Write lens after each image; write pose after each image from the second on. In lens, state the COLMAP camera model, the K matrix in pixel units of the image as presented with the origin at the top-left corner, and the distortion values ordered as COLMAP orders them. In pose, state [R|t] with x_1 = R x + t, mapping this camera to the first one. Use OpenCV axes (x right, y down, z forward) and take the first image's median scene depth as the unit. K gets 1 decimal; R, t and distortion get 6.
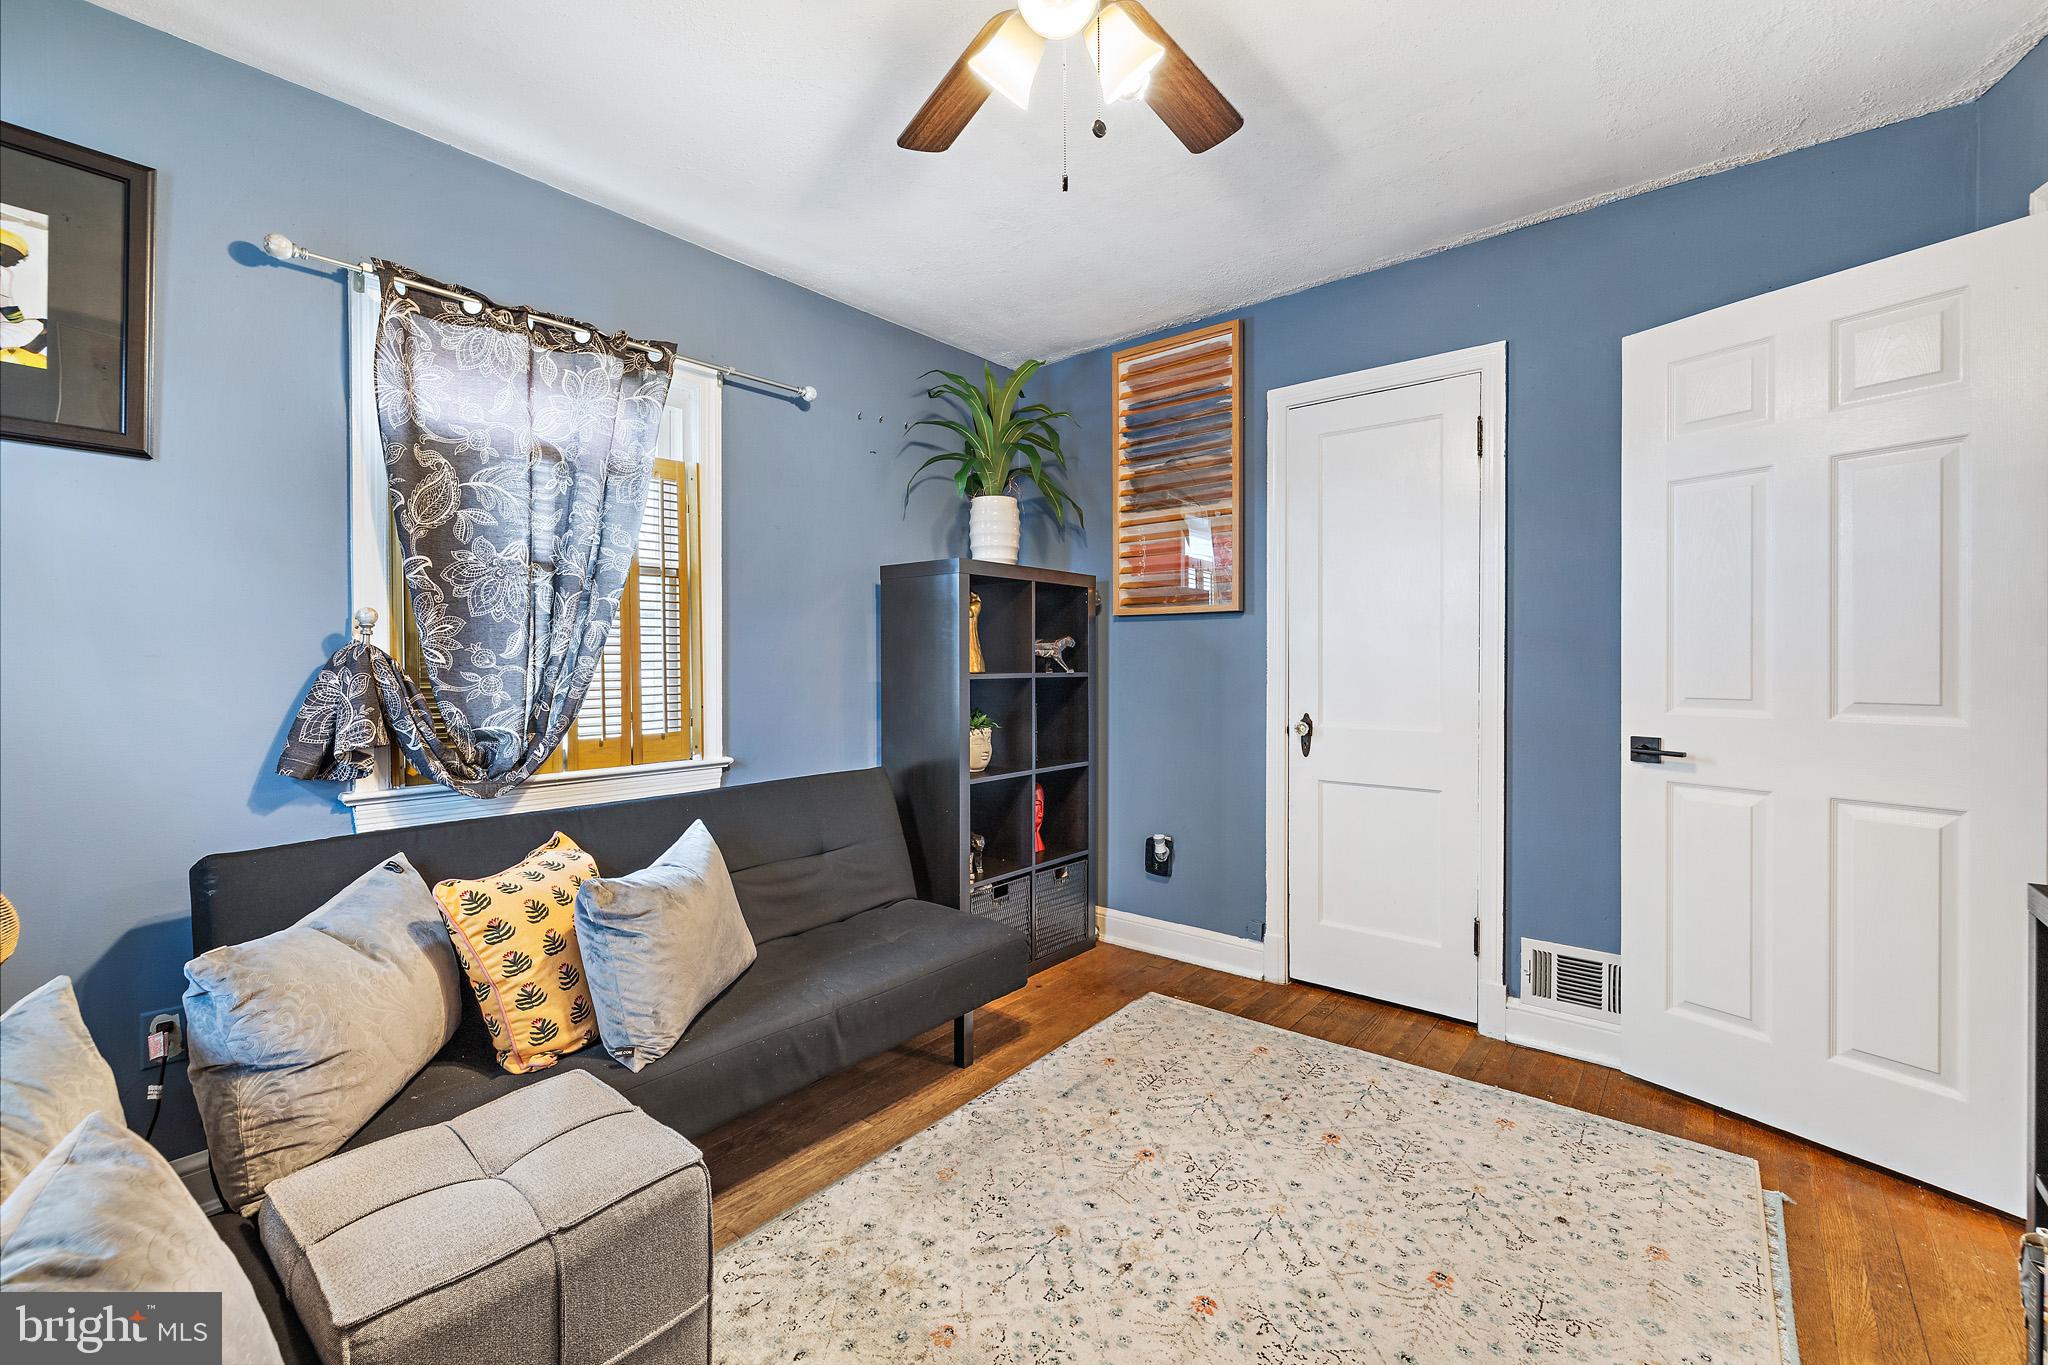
lens RADIAL K [[859.3, 0, 1017.8], [0, 859.3, 664.6], [0, 0, 1]] dist [-0.000491, -0.000298]
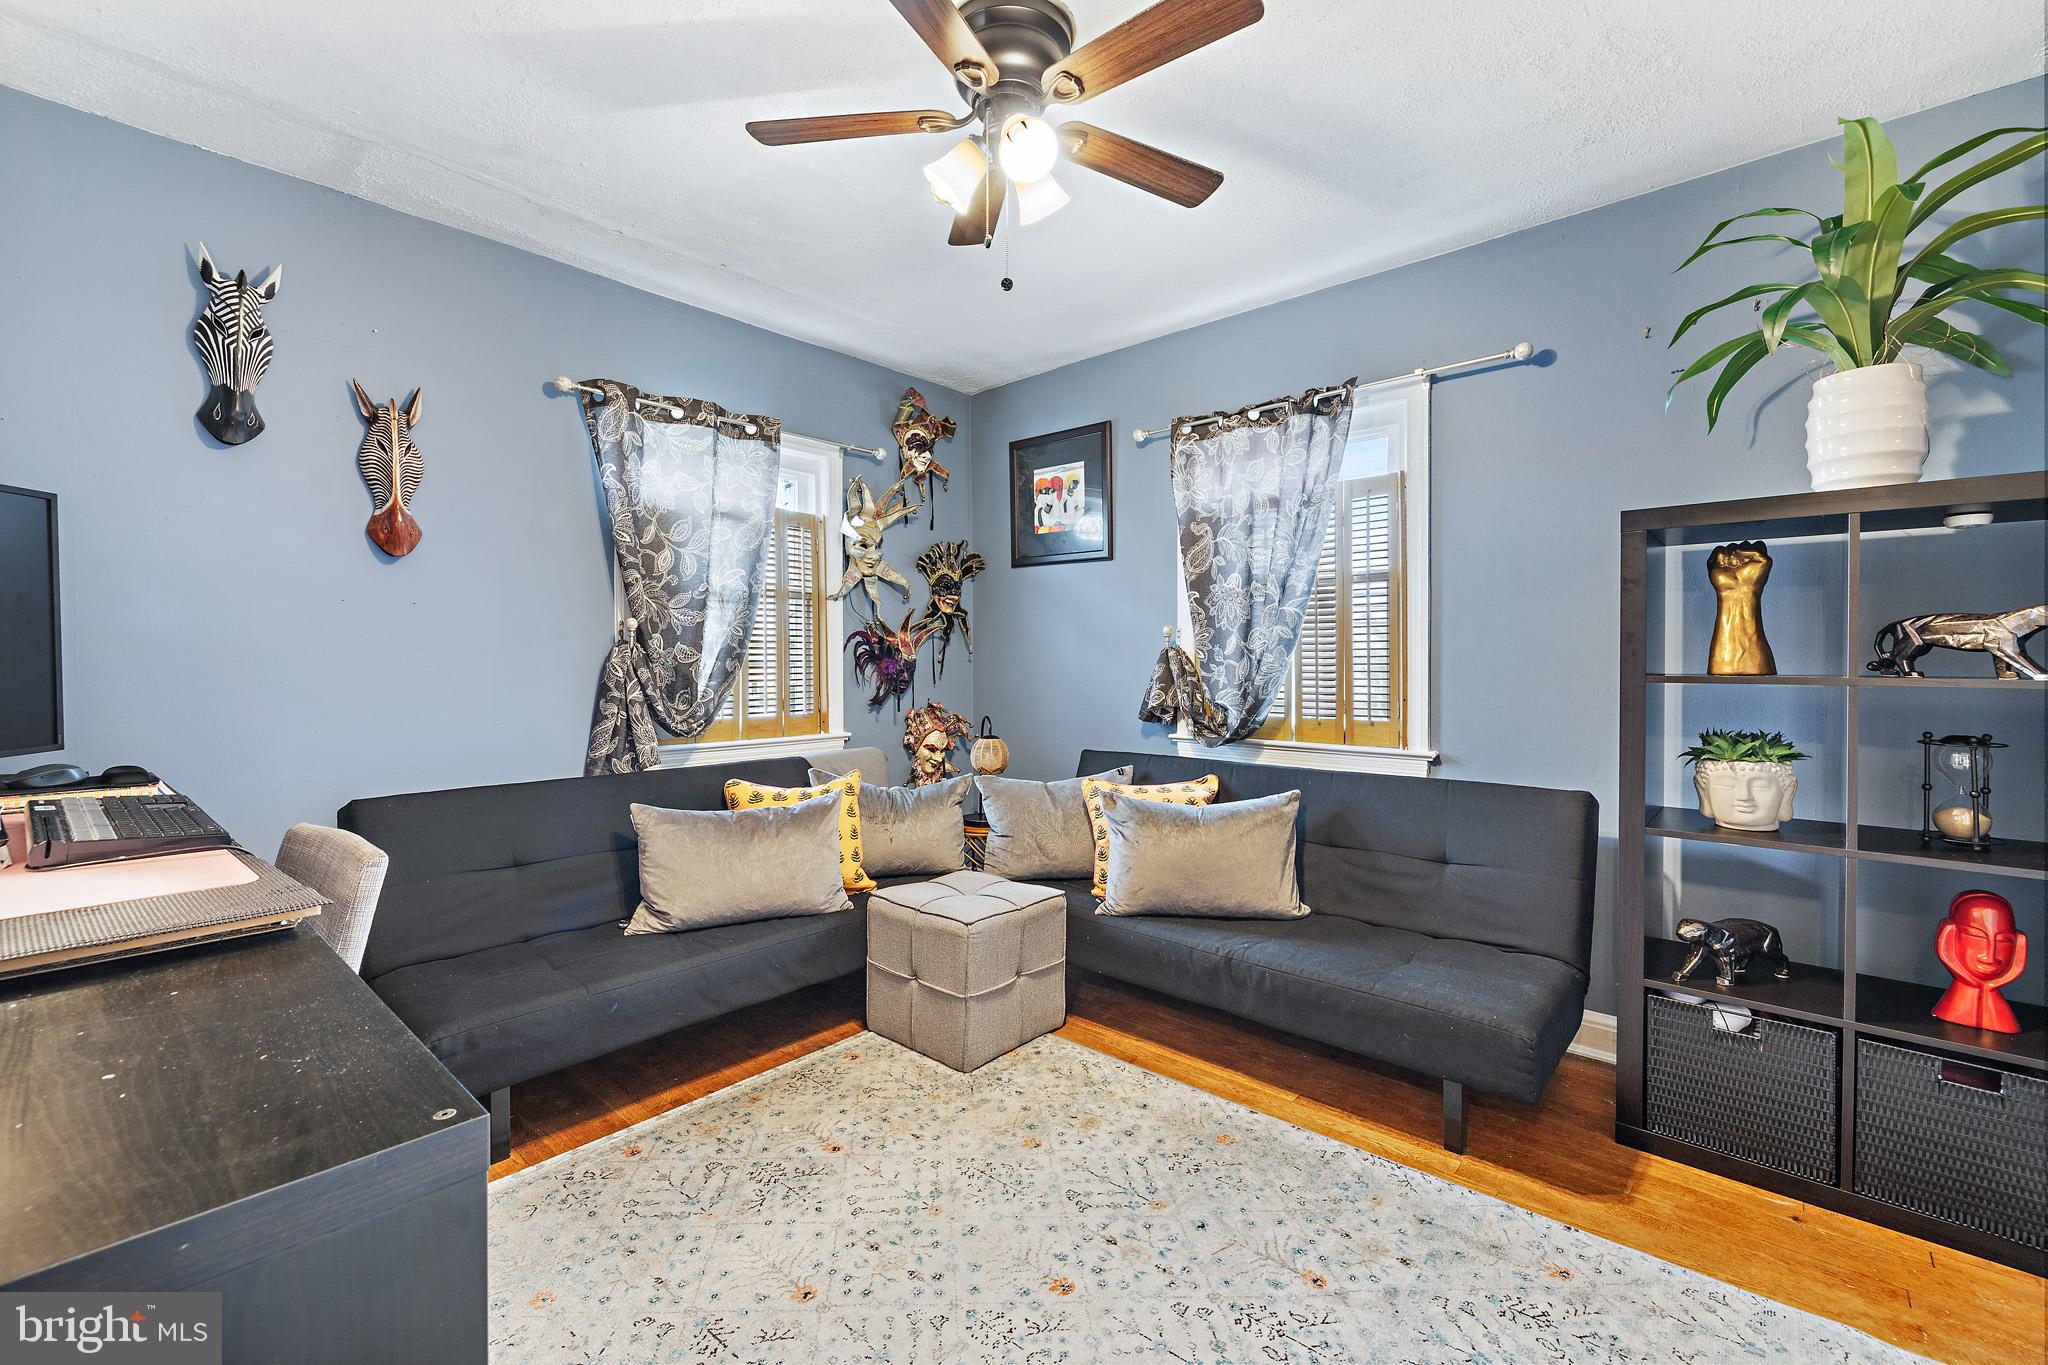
lens RADIAL K [[859.3, 0, 1017.8], [0, 859.3, 664.6], [0, 0, 1]] dist [-0.000491, -0.000298]
pose [[-0.049411, 0.011973, -0.998707, 0.867583], [-0.000404, 0.999928, 0.012007, -0.008171], [0.998778, 0.000997, -0.049402, 0.698096]]
